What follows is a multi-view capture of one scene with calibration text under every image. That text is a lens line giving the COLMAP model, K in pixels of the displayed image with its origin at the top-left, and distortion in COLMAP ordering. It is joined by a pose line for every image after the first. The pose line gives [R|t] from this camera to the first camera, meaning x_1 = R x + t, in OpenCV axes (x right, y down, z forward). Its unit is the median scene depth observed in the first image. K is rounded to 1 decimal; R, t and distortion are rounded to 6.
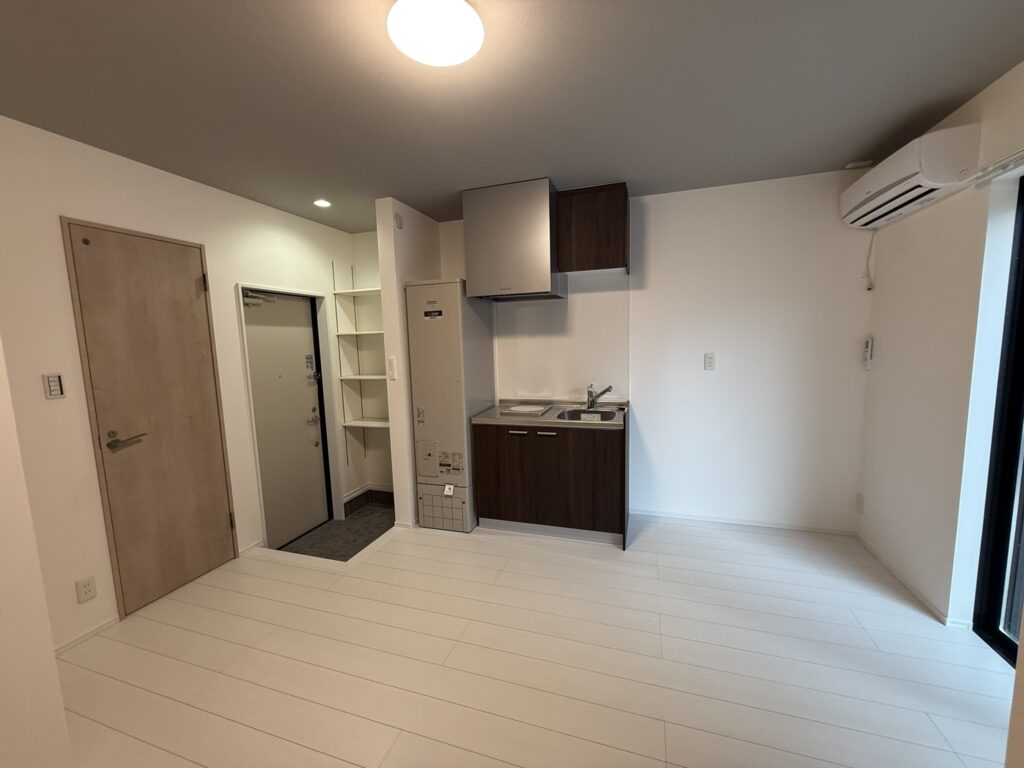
lens RADIAL K [[407.6, 0, 512.0], [0, 407.6, 384.0], [0, 0, 1]] dist [-0.000365, -0.000268]
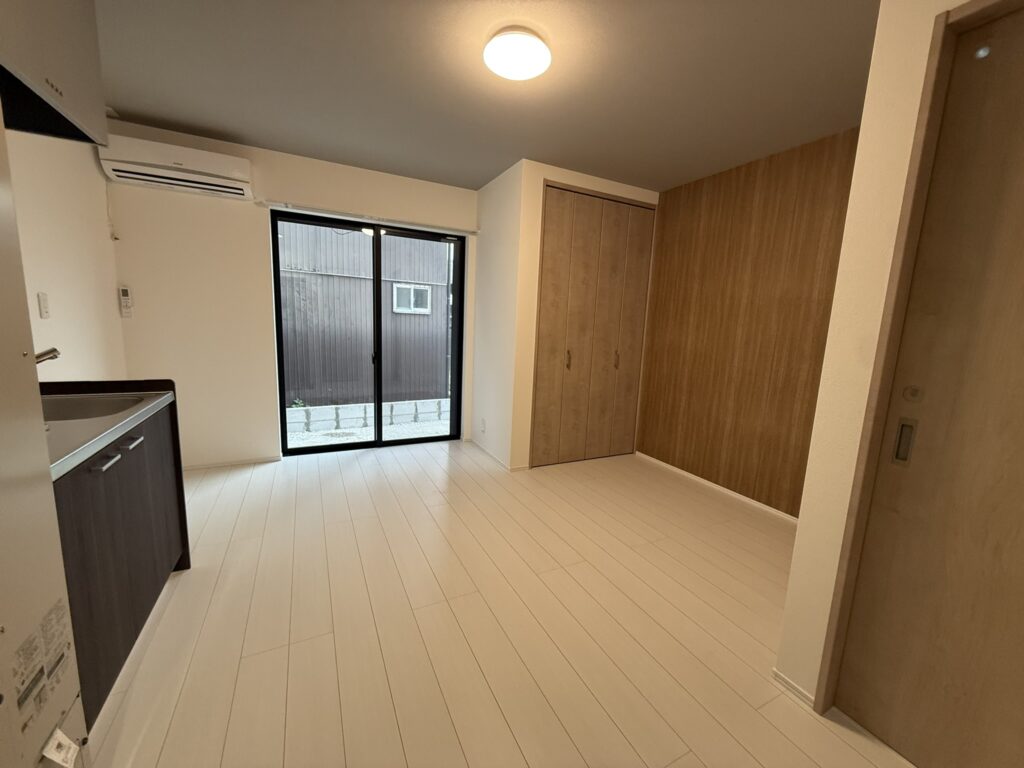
lens RADIAL K [[407.6, 0, 512.0], [0, 407.6, 384.0], [0, 0, 1]] dist [-0.000365, -0.000268]
pose [[-0.703506, -0.109015, 0.702279, -0.584477], [0.058519, 0.975924, 0.210114, -0.026949], [-0.708276, 0.188913, -0.680189, 1.005385]]
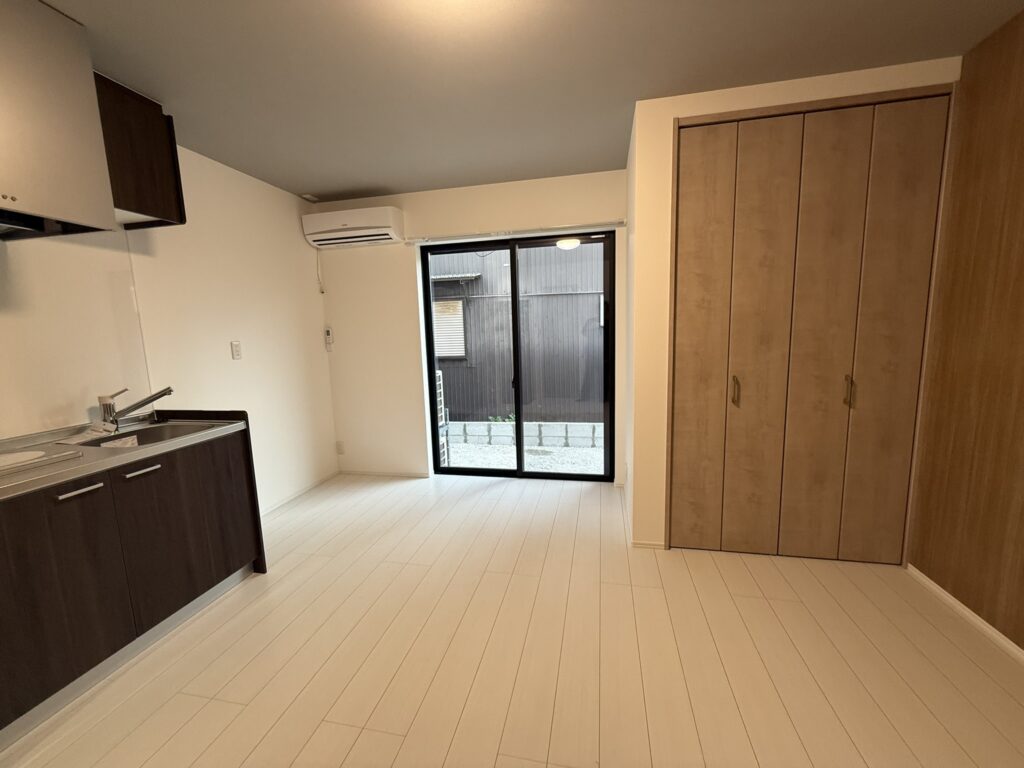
lens RADIAL K [[405.9, 0, 512.0], [0, 405.9, 384.0], [0, 0, 1]] dist [0.000538, 0.000091]
pose [[-0.101234, -0.100563, 0.989767, -0.547683], [0.147839, 0.982311, 0.114926, 0.007780], [-0.983817, 0.157961, -0.084576, 0.505207]]
